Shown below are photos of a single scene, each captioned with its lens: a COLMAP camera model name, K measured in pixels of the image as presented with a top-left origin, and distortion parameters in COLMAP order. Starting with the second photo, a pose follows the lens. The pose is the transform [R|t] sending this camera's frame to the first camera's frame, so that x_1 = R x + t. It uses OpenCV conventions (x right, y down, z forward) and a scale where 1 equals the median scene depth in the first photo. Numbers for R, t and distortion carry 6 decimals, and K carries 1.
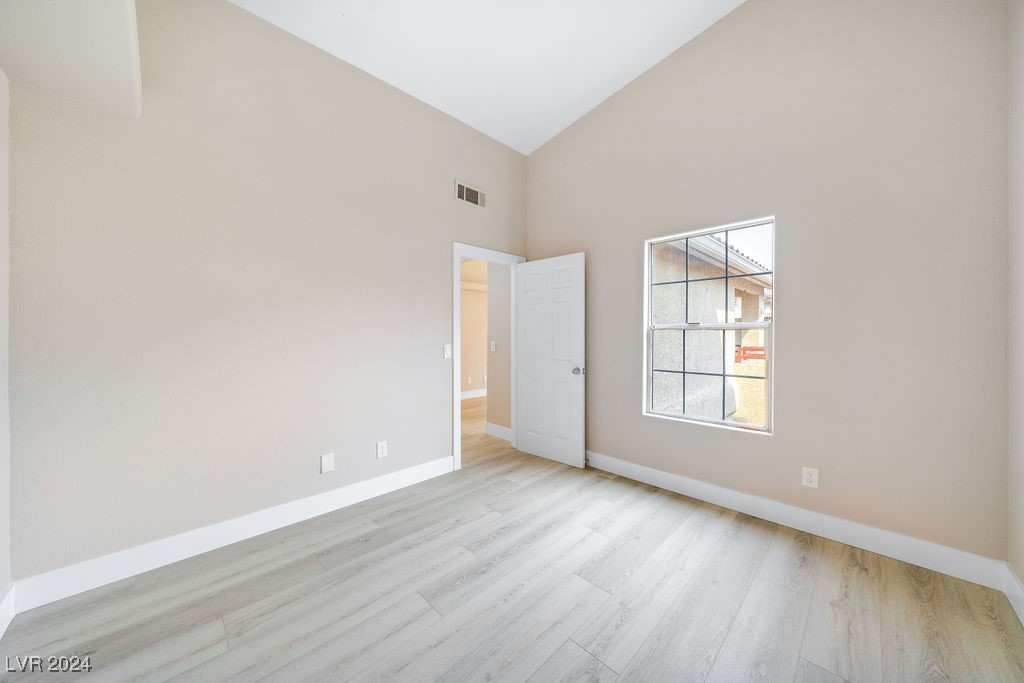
lens RADIAL K [[353.5, 0, 503.5], [0, 353.5, 343.1], [0, 0, 1]] dist [-0.002390, -0.000105]
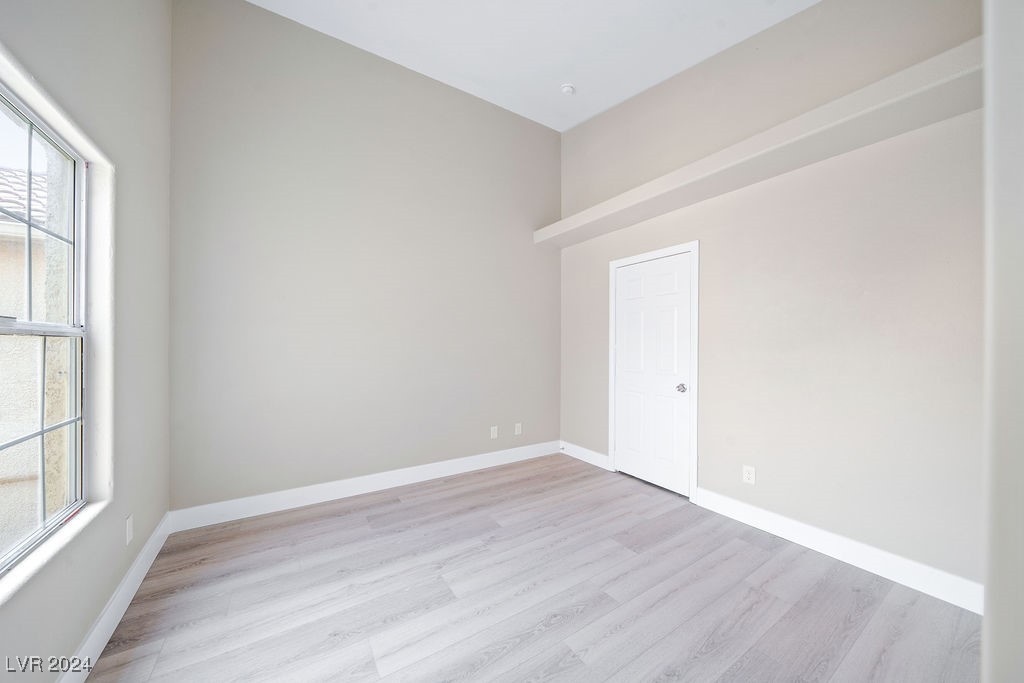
lens RADIAL K [[353.5, 0, 503.5], [0, 353.5, 343.1], [0, 0, 1]] dist [-0.002390, -0.000105]
pose [[-0.978190, -0.005427, 0.207639, -0.114780], [-0.001627, 0.999828, 0.018468, -0.053335], [-0.207704, 0.017728, -0.978031, 1.929426]]
